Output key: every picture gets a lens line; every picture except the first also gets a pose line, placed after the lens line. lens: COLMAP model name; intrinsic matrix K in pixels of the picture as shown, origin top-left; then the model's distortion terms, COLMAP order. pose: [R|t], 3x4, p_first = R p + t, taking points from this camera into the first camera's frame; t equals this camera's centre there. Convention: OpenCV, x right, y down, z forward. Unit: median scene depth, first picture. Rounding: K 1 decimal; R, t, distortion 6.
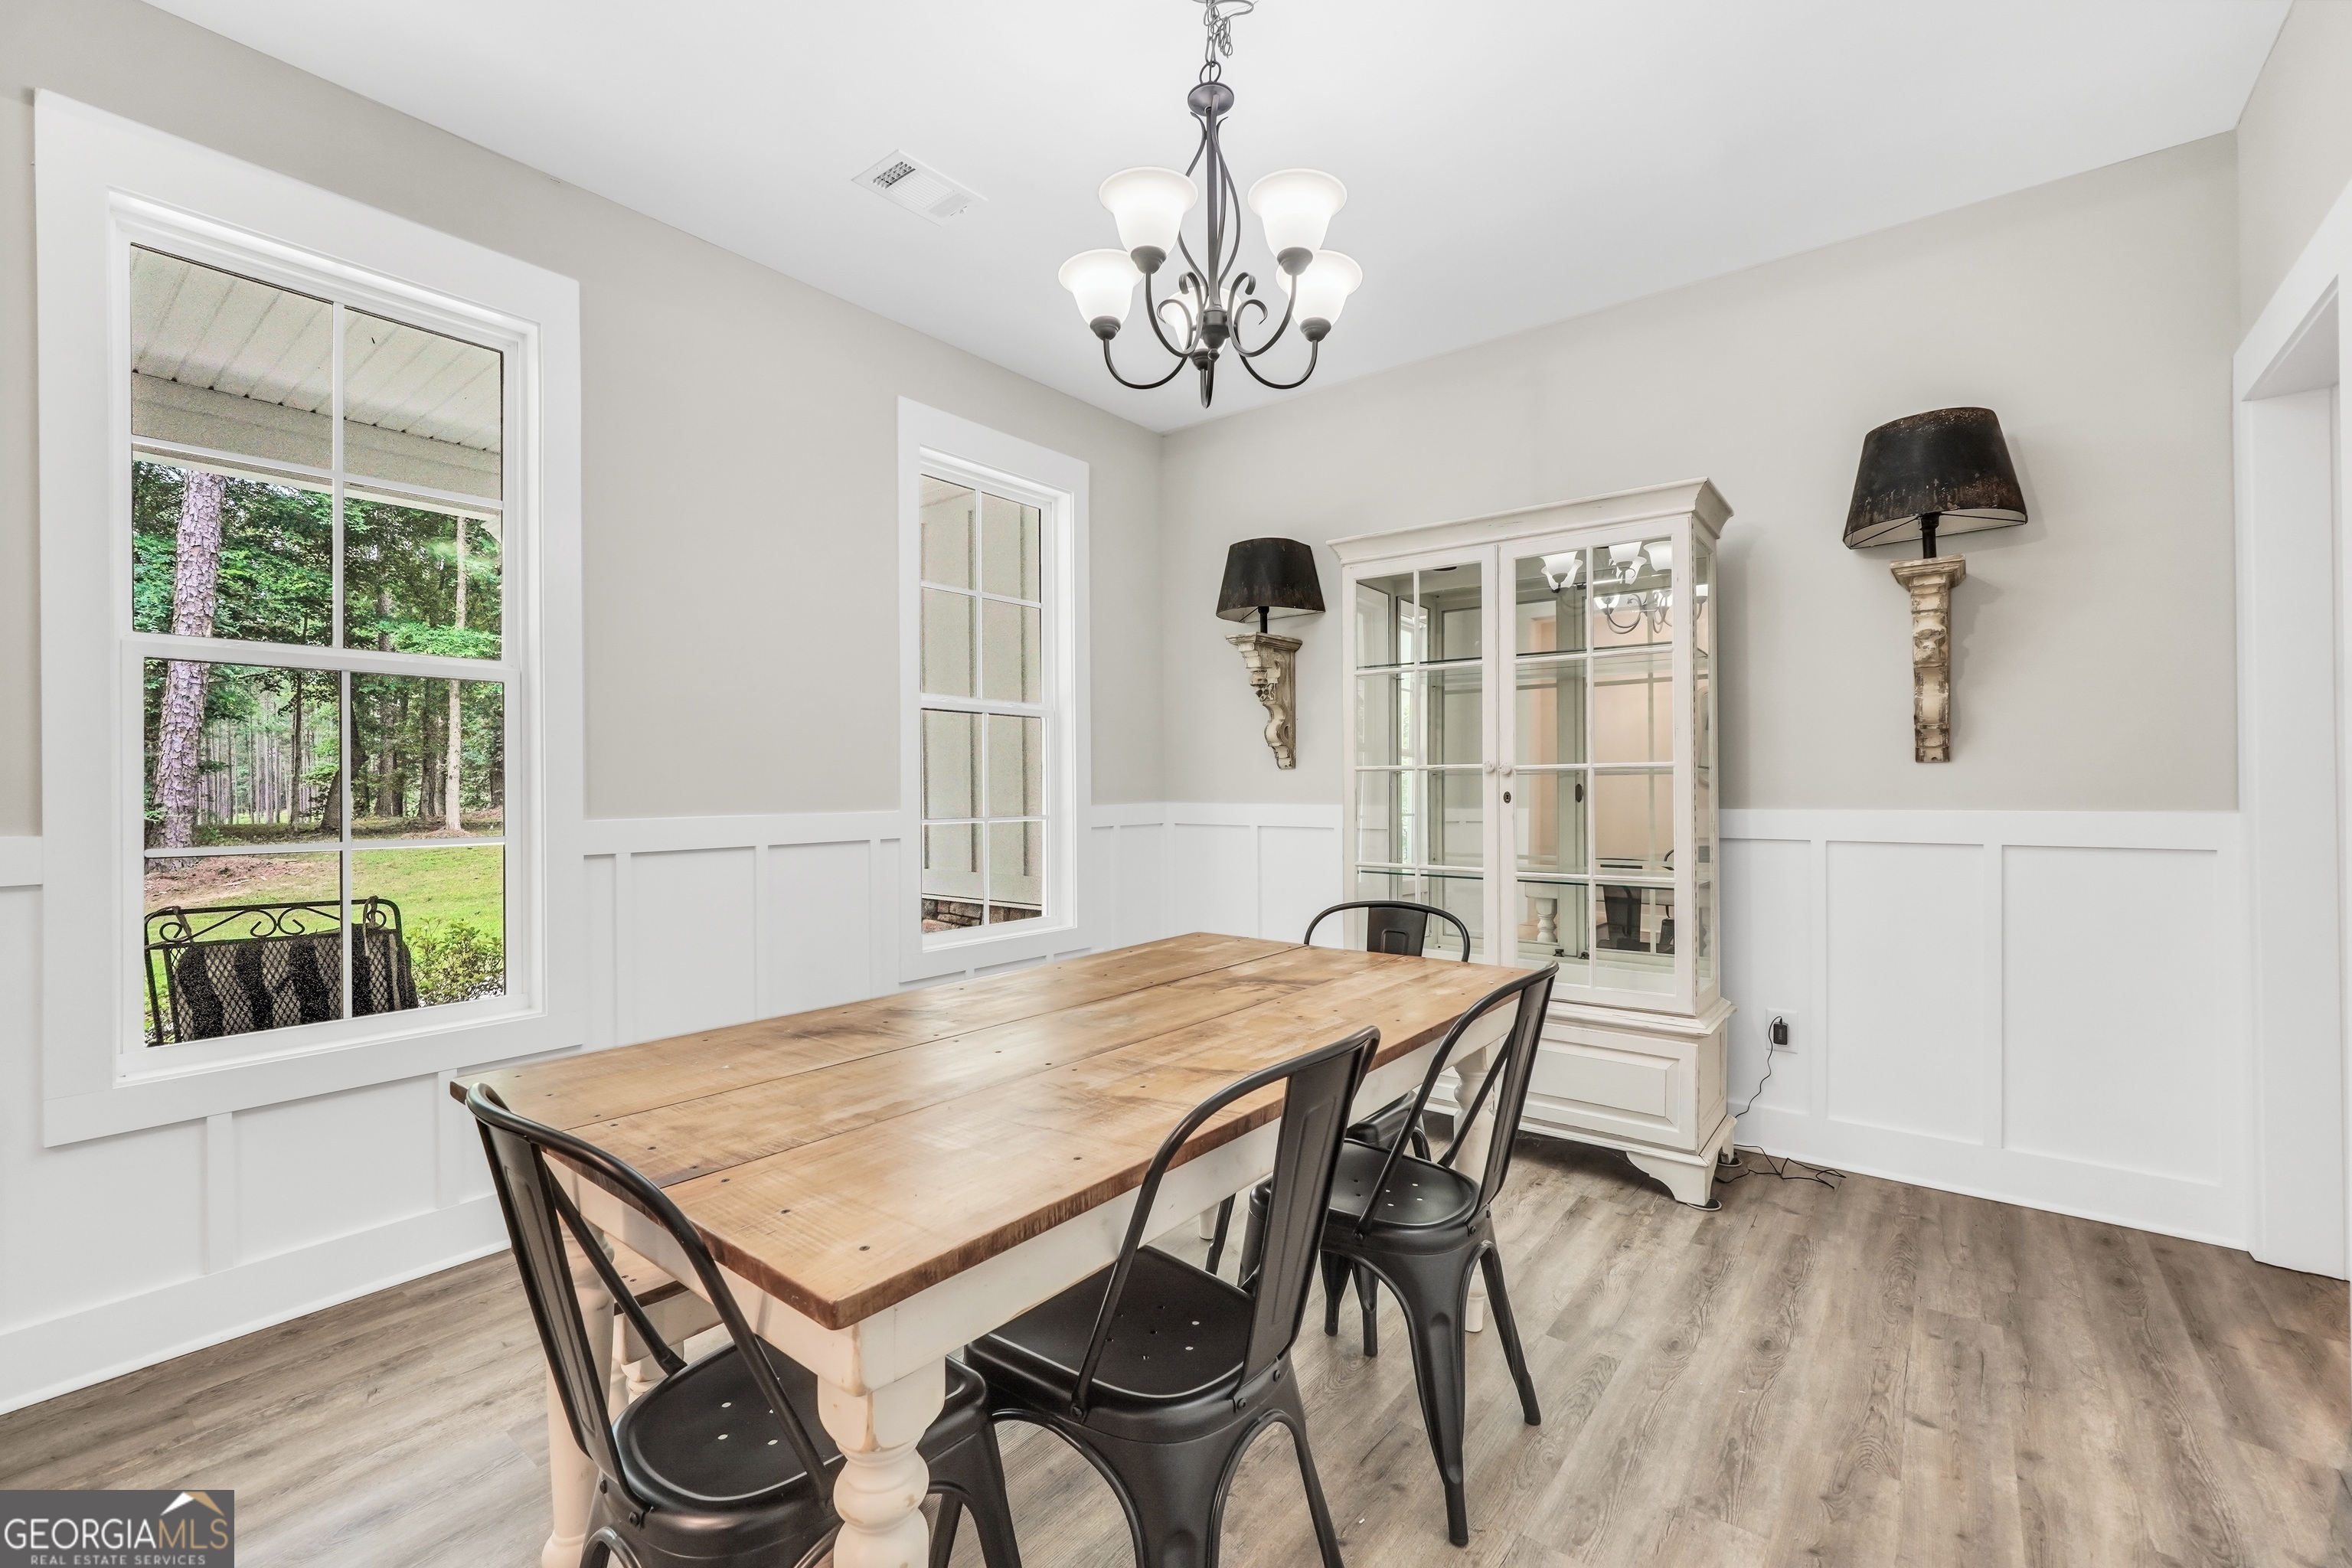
lens RADIAL K [[1001.7, 0, 1156.0], [0, 1001.7, 765.0], [0, 0, 1]] dist [-0.019654, 0.006802]
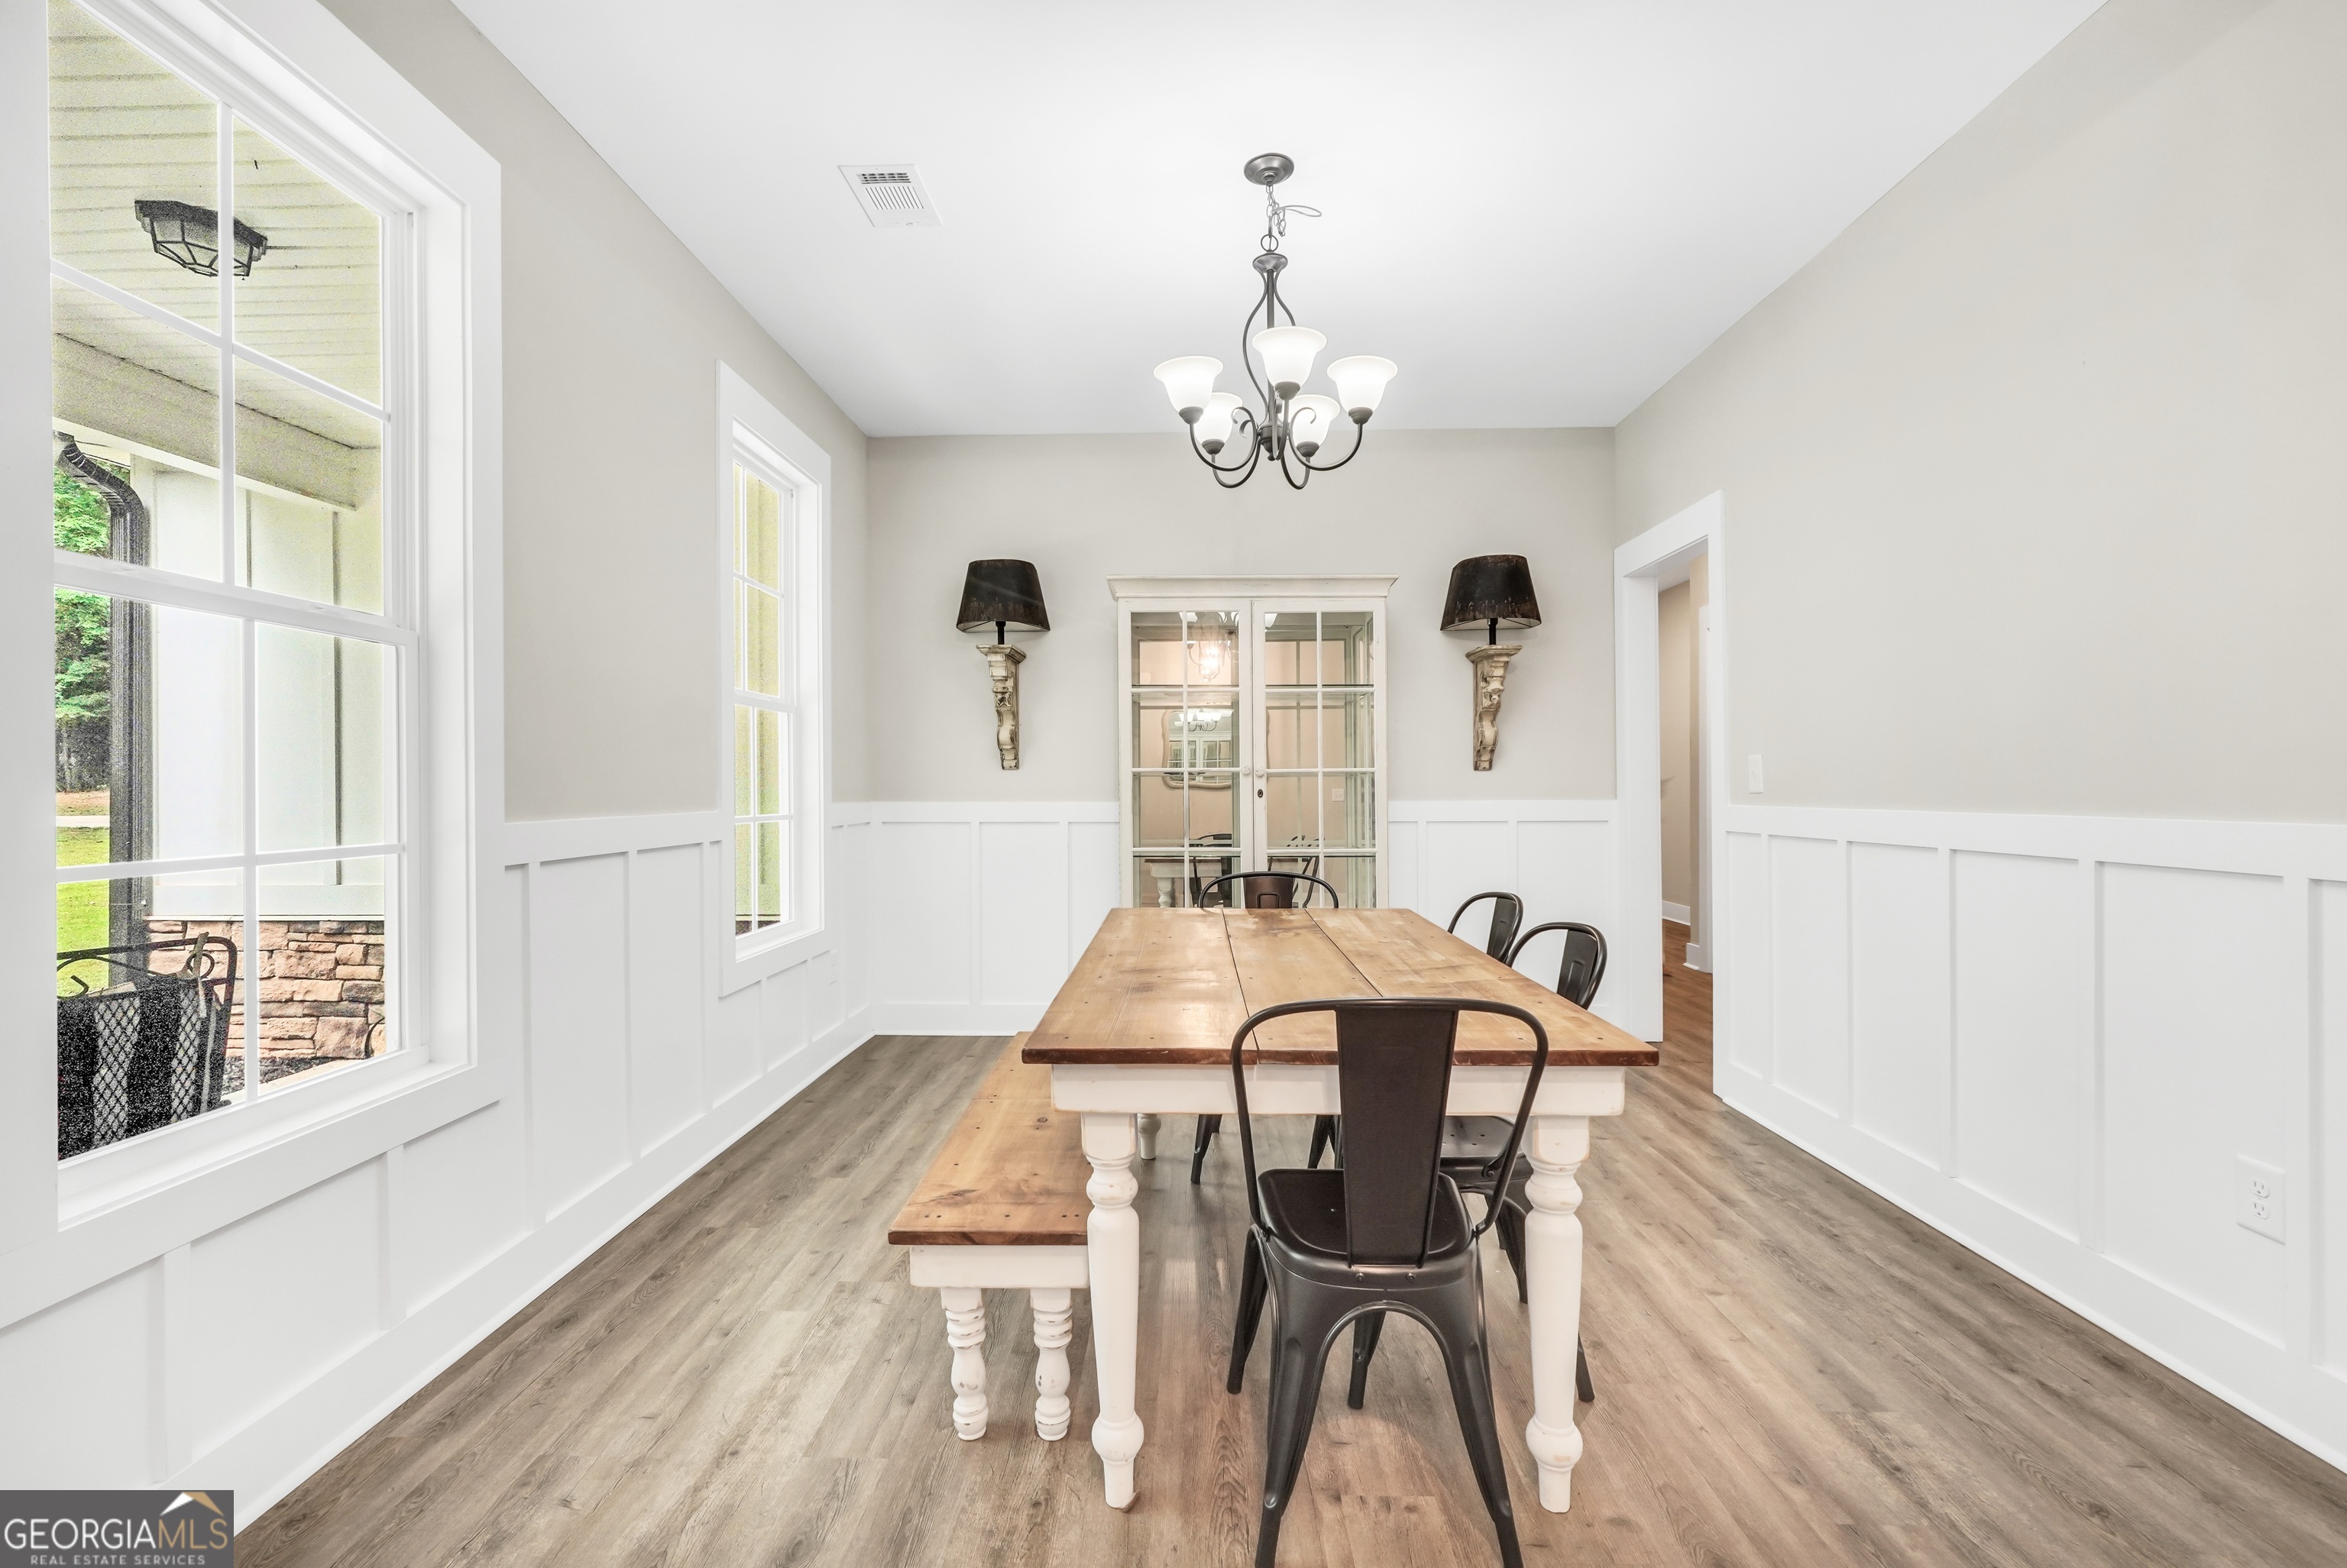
lens RADIAL K [[1012.6, 0, 1161.6], [0, 1012.6, 763.9], [0, 0, 1]] dist [-0.015959, 0.006803]
pose [[0.797689, 0.015374, 0.602874, -0.609179], [-0.013428, 0.999880, -0.007731, 0.006110], [-0.602920, -0.001928, 0.797799, 0.013098]]
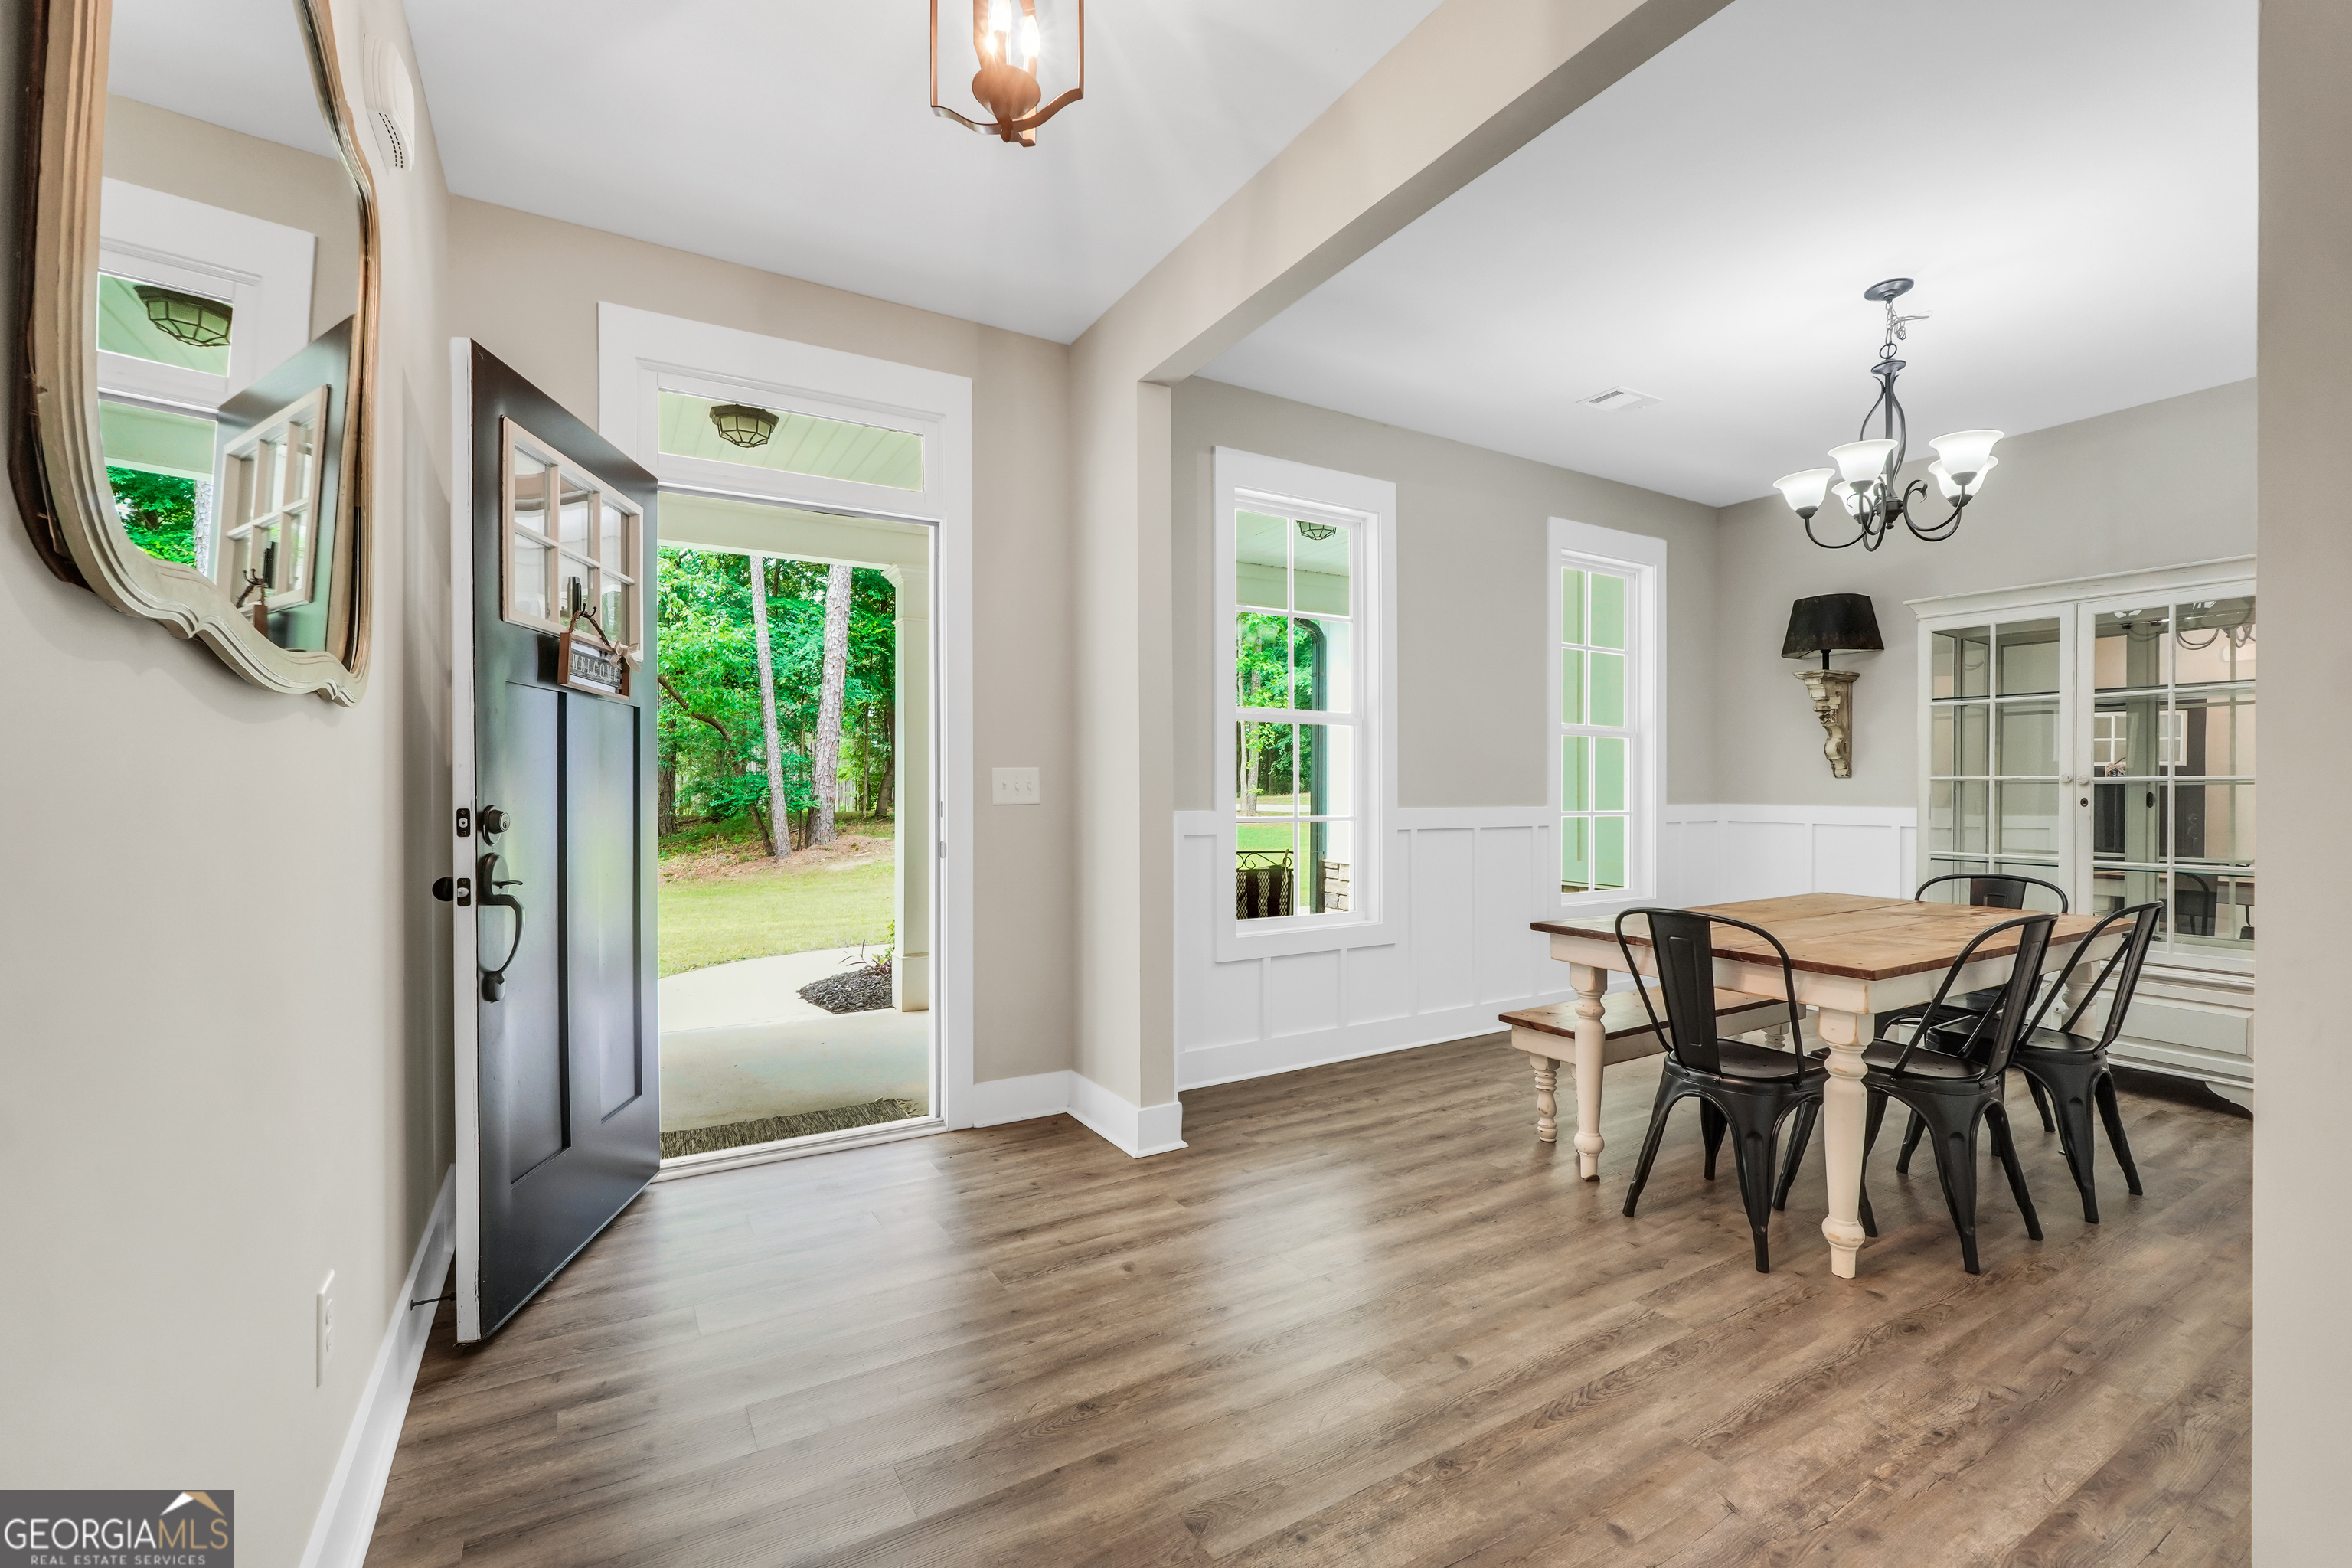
lens RADIAL K [[987.8, 0, 1167.3], [0, 987.8, 786.6], [0, 0, 1]] dist [-0.020417, 0.009890]
pose [[0.935841, 0.005988, -0.352372, -0.332670], [0.000841, 0.999815, 0.019223, -0.013695], [0.352422, -0.018286, 0.935663, -0.634663]]
